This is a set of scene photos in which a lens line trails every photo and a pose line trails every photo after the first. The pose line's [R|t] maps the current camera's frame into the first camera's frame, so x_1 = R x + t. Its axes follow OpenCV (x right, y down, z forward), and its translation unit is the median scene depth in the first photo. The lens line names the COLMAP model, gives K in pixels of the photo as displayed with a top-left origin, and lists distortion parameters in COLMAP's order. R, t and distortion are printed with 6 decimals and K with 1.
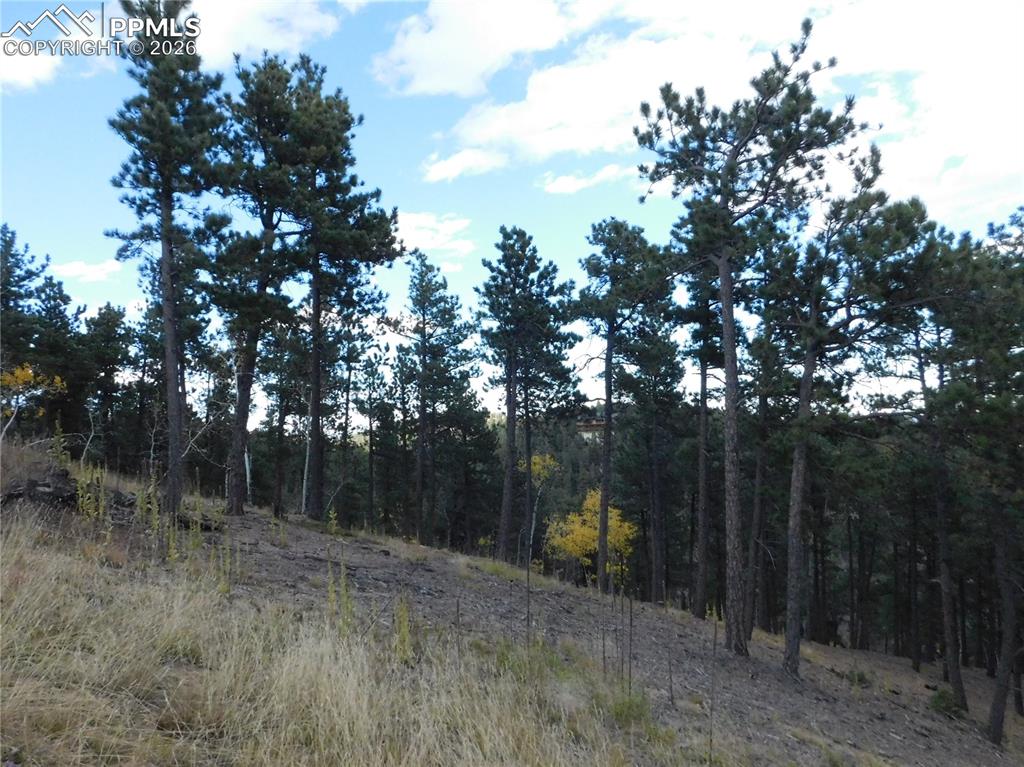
lens RADIAL K [[681.0, 0, 510.7], [0, 681.0, 400.6], [0, 0, 1]] dist [-0.067998, 0.054047]
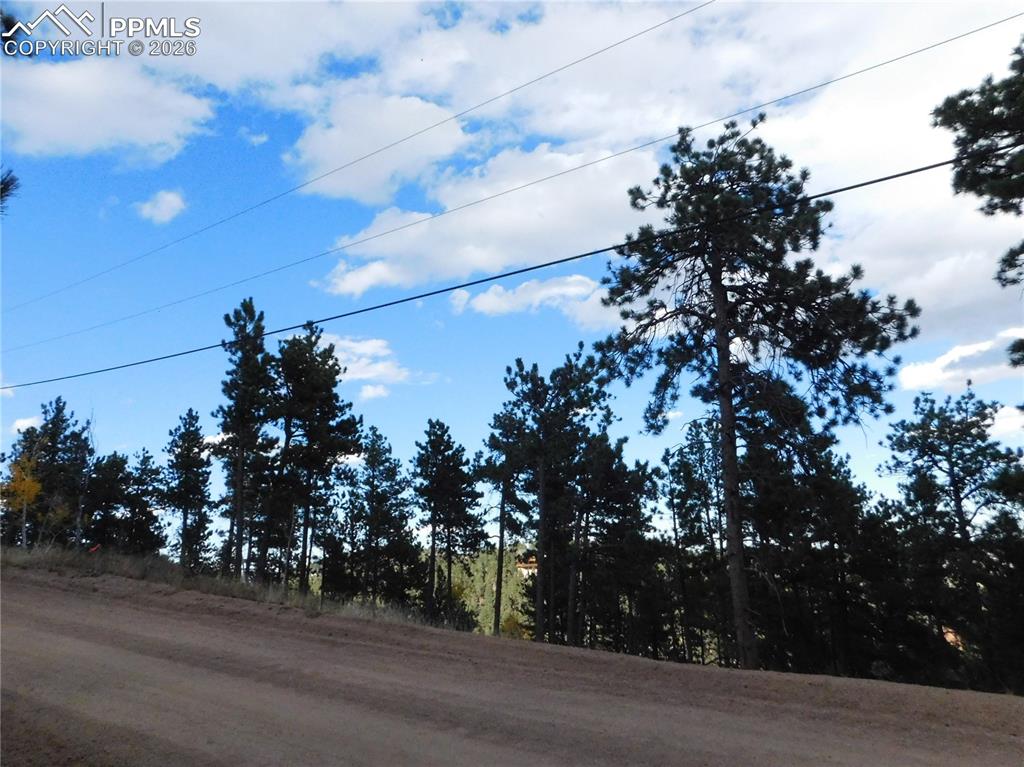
lens RADIAL K [[681.0, 0, 517.0], [0, 681.0, 395.4], [0, 0, 1]] dist [-0.067998, 0.054047]
pose [[0.995875, 0.024794, 0.087281, 0.040254], [-0.006367, 0.978665, -0.205365, 0.000839], [-0.090511, 0.203963, 0.974786, -0.428824]]
